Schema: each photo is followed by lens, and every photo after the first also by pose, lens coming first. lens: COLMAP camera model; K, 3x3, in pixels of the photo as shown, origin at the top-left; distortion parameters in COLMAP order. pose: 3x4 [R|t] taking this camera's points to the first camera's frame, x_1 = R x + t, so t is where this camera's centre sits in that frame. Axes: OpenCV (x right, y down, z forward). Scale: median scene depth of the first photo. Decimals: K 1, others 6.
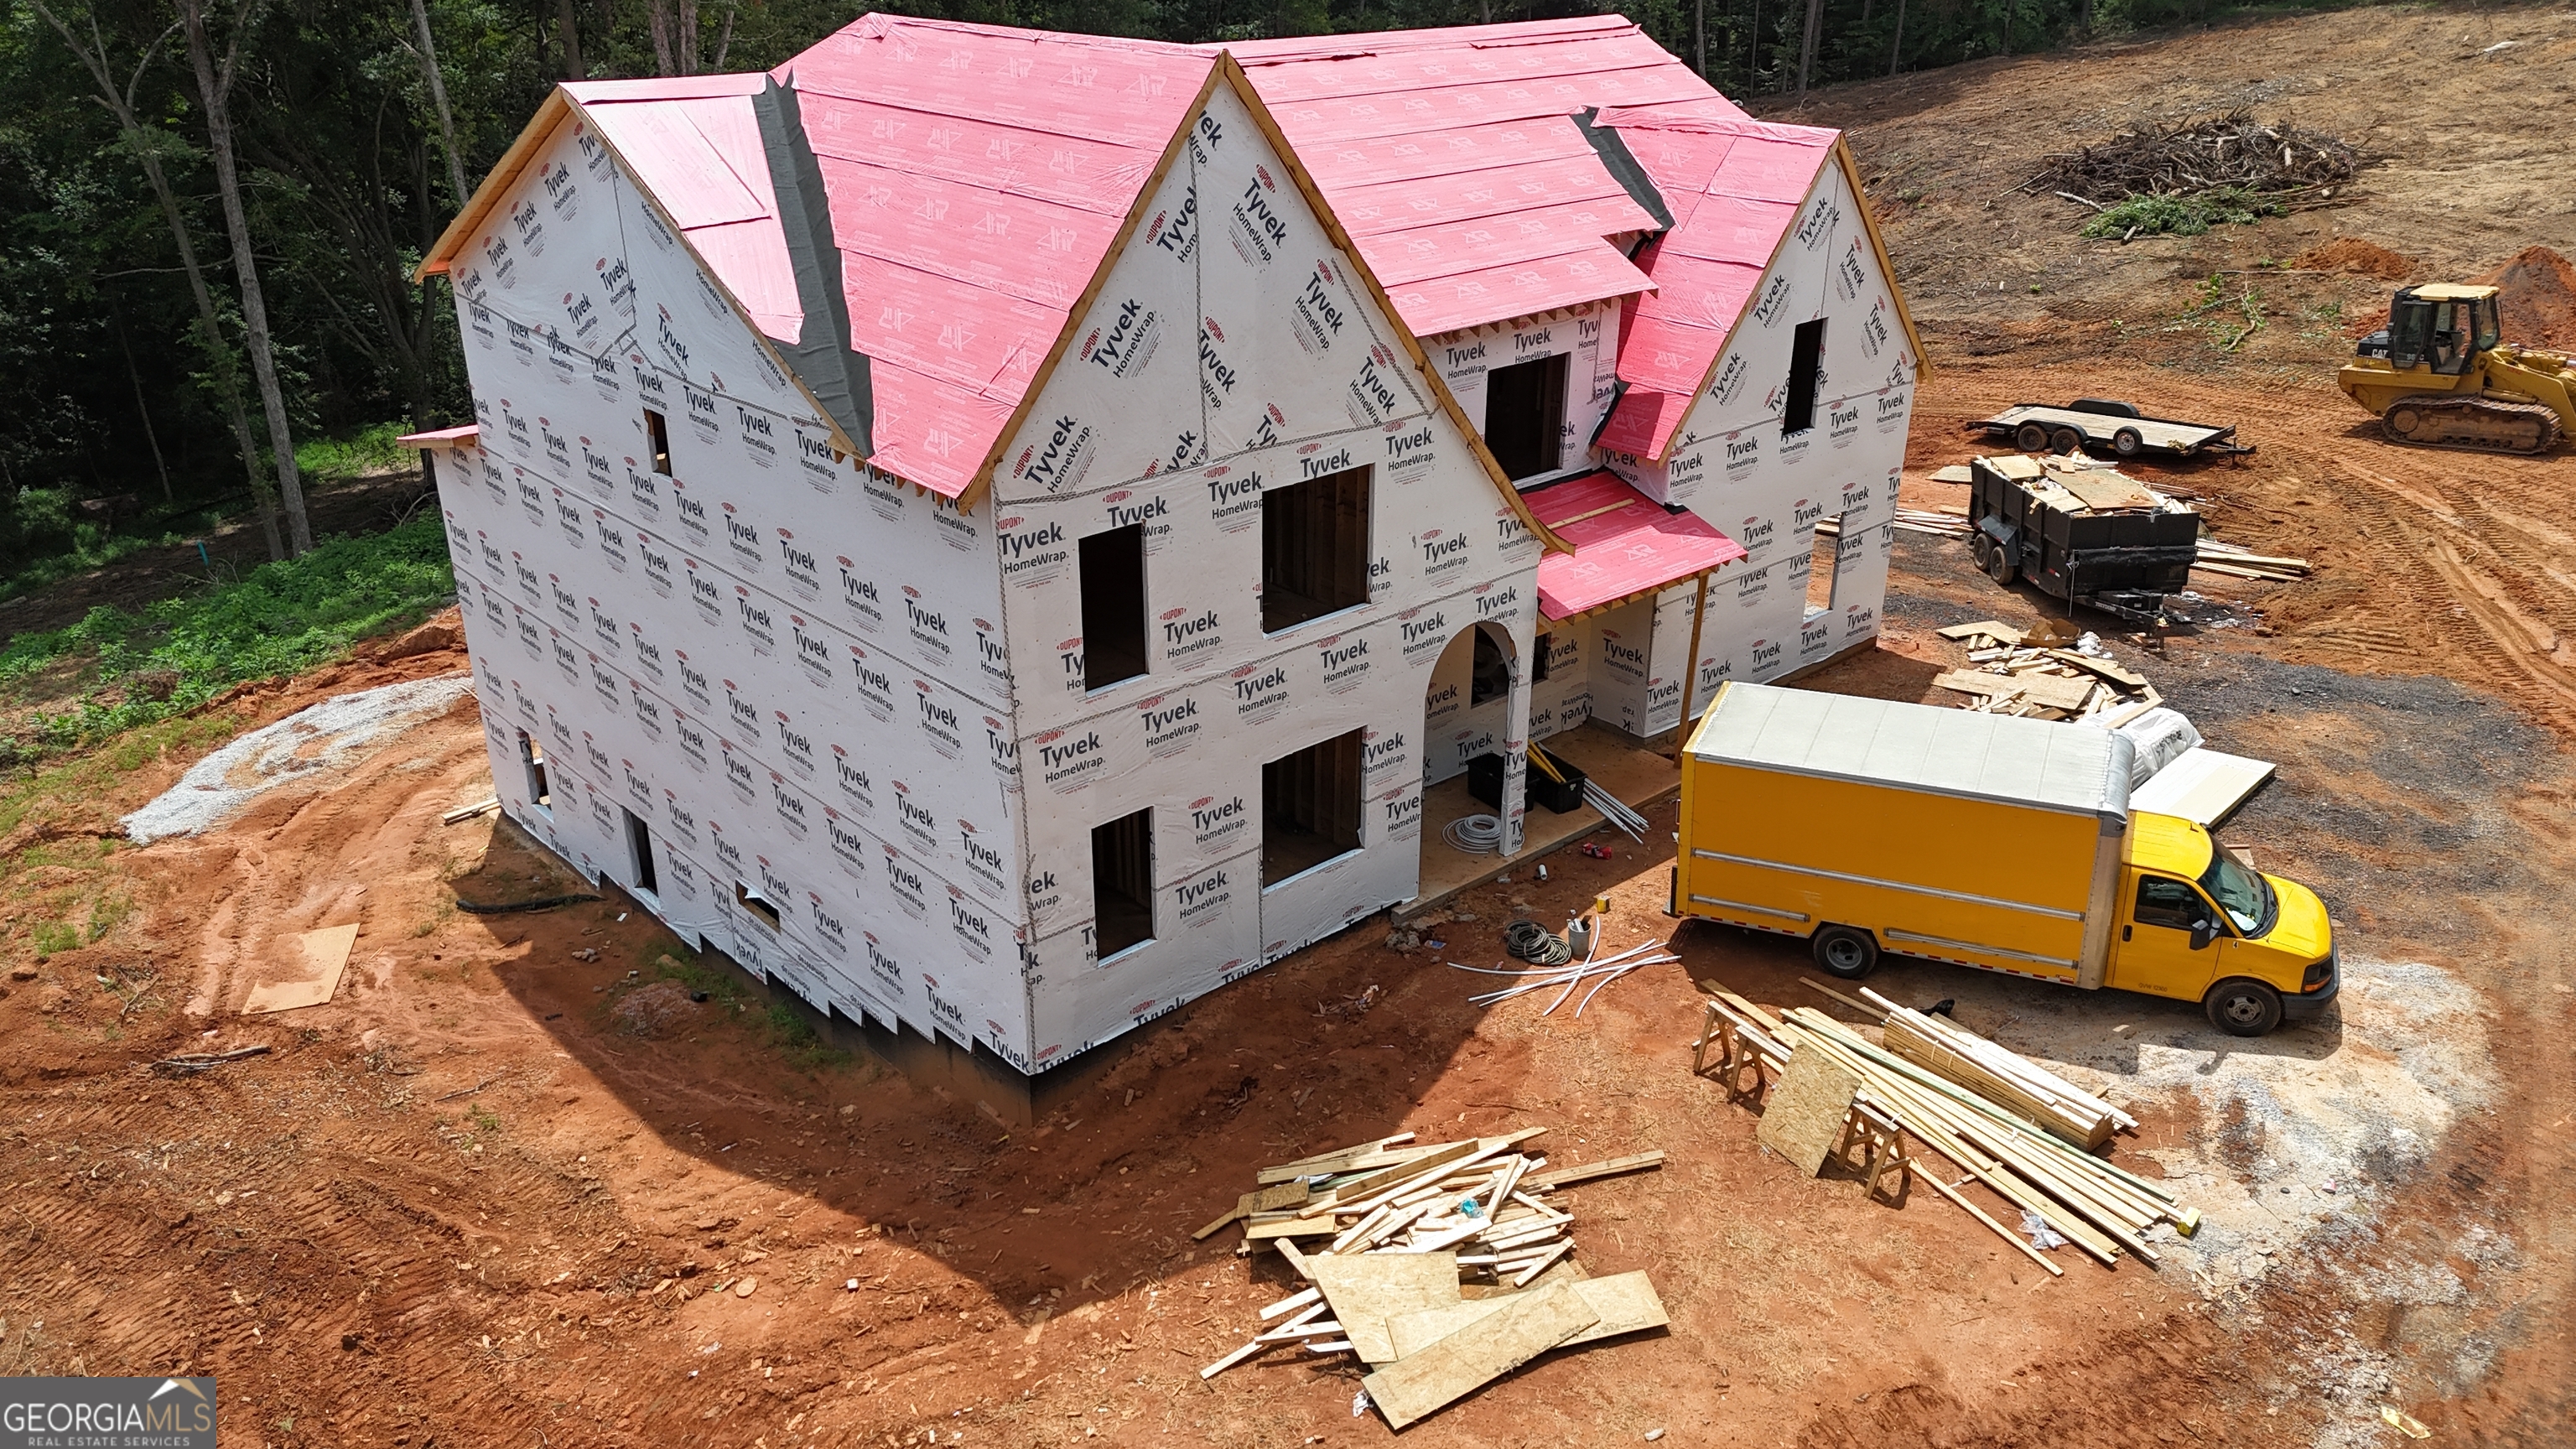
lens RADIAL K [[1872.6, 0, 1291.1], [0, 1872.6, 718.3], [0, 0, 1]] dist [0.088942, -0.092680]
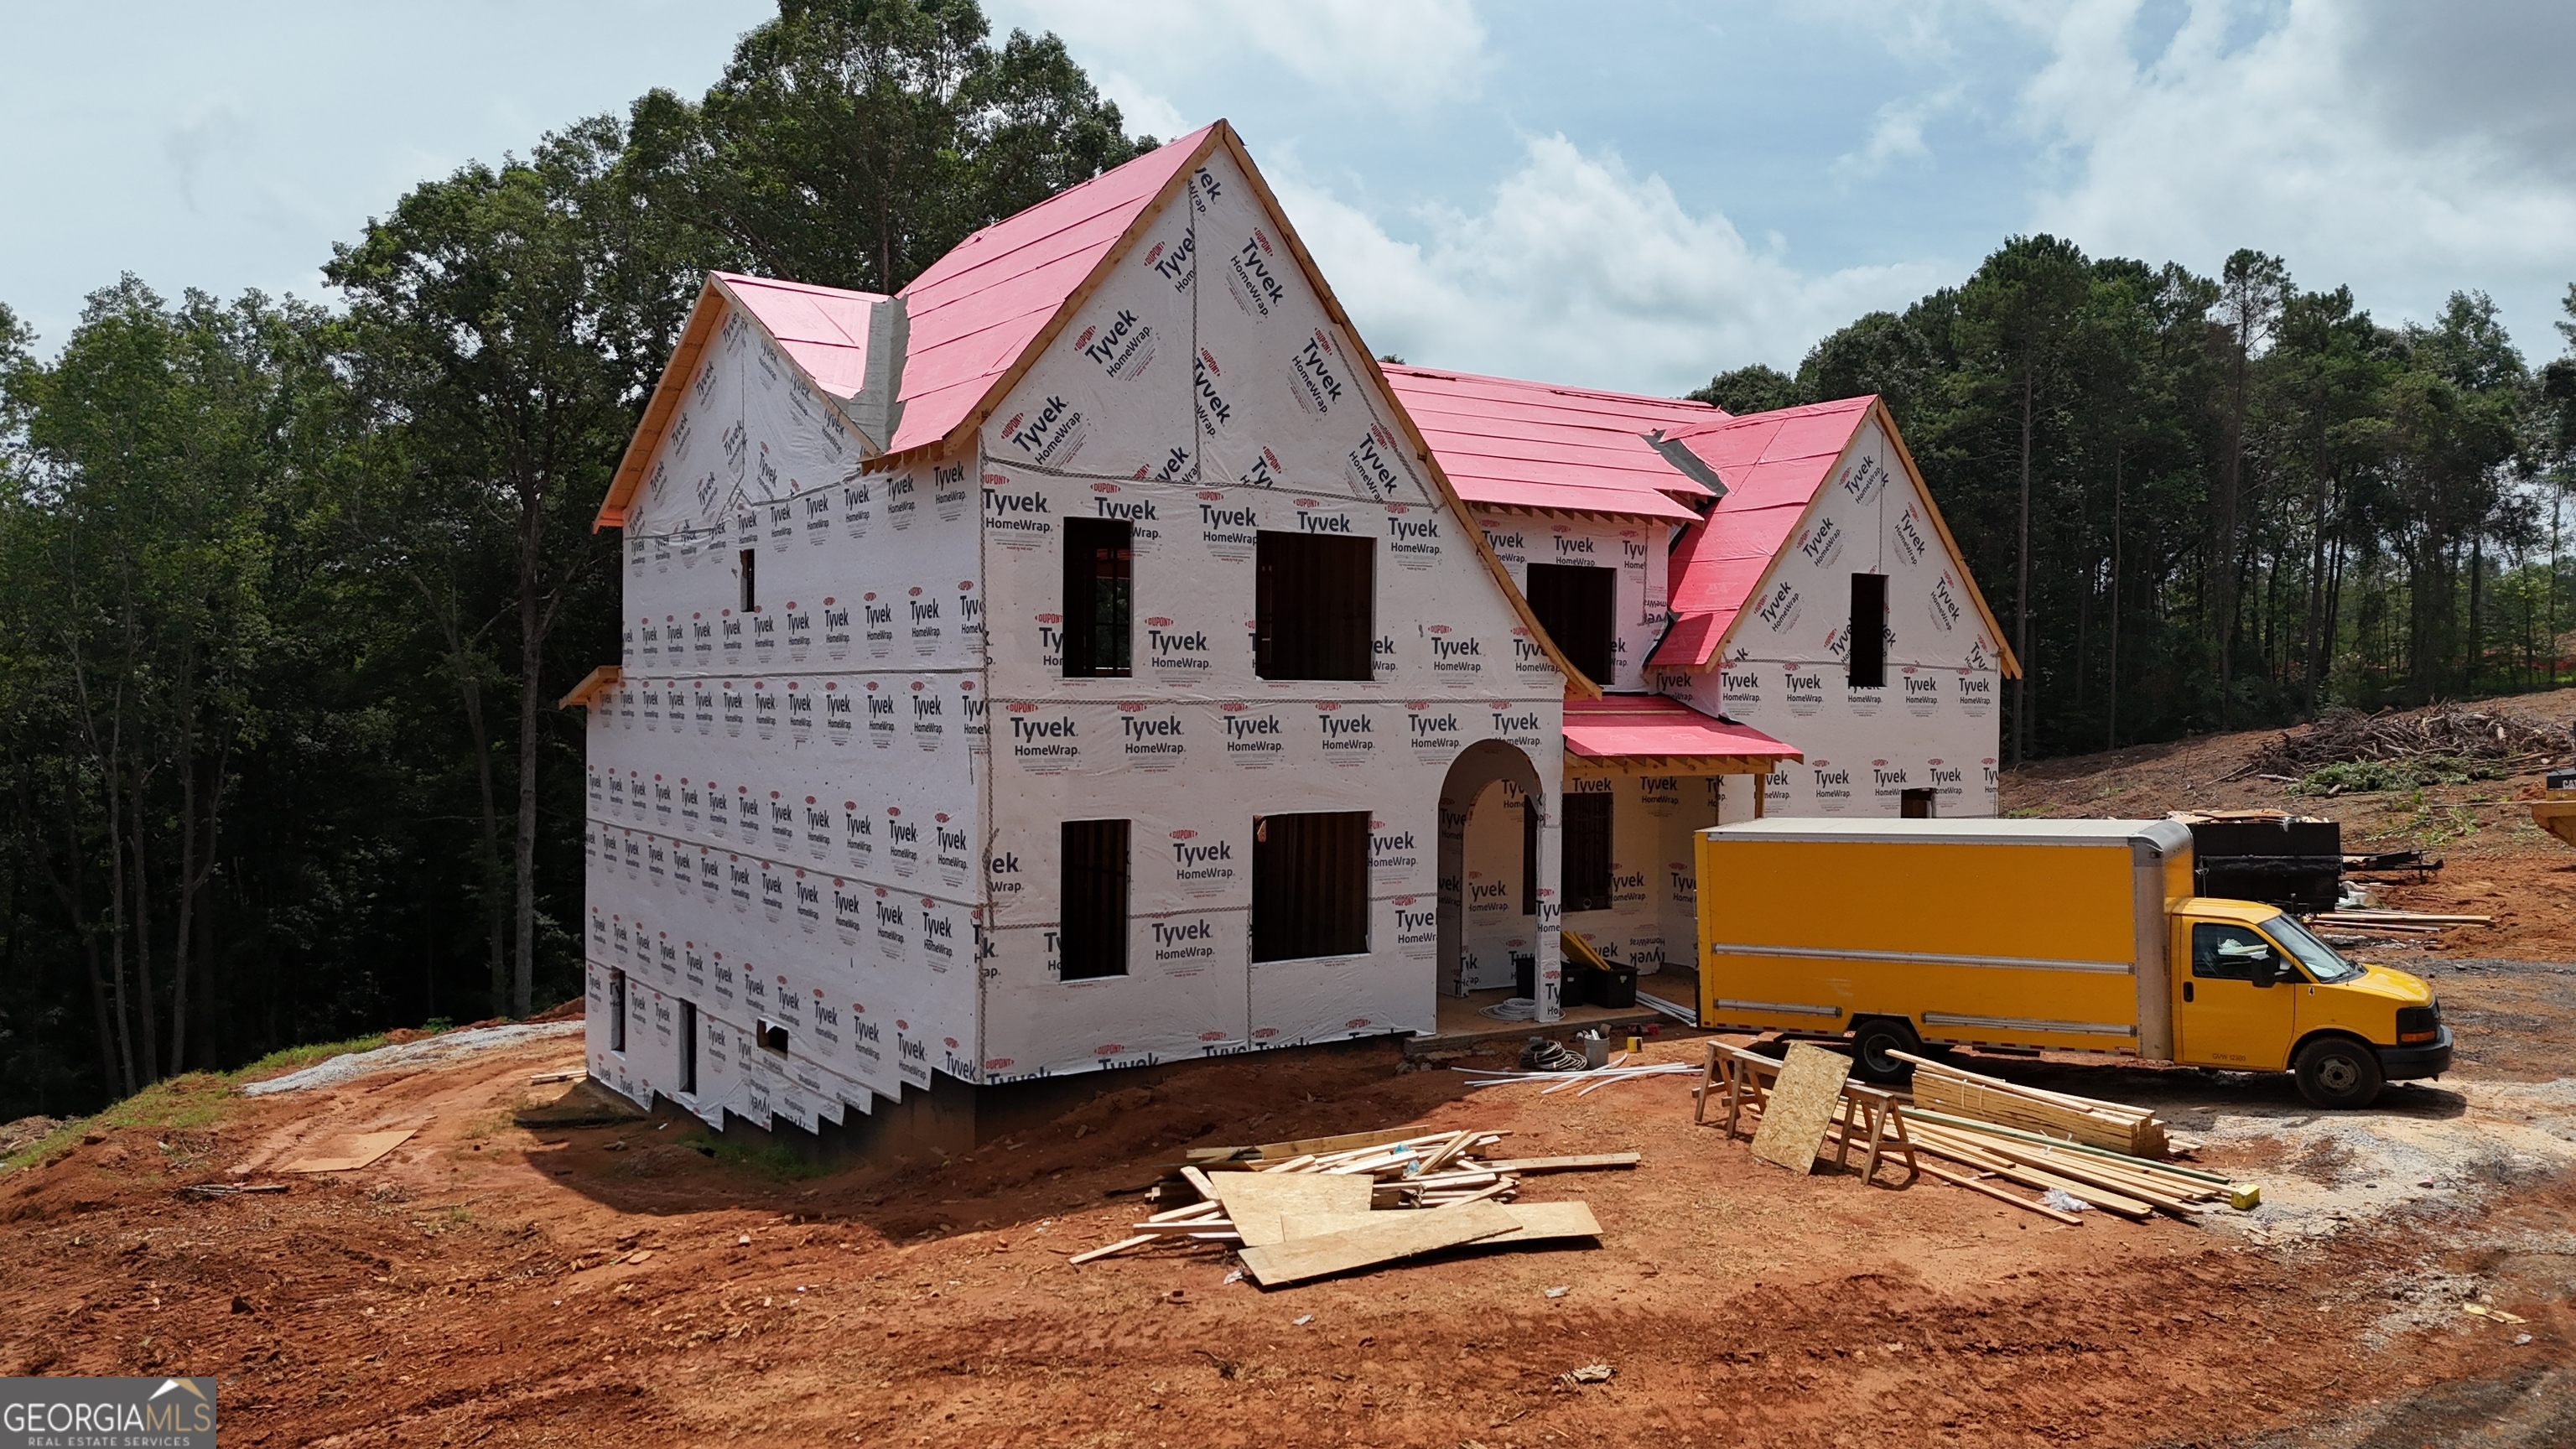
lens RADIAL K [[1872.6, 0, 1291.1], [0, 1872.6, 718.3], [0, 0, 1]] dist [0.088942, -0.092680]
pose [[0.989942, 0.008124, -0.141244, 0.147241], [-0.062608, 0.920430, -0.385862, 0.366359], [0.126870, 0.390824, 0.911680, 0.079403]]
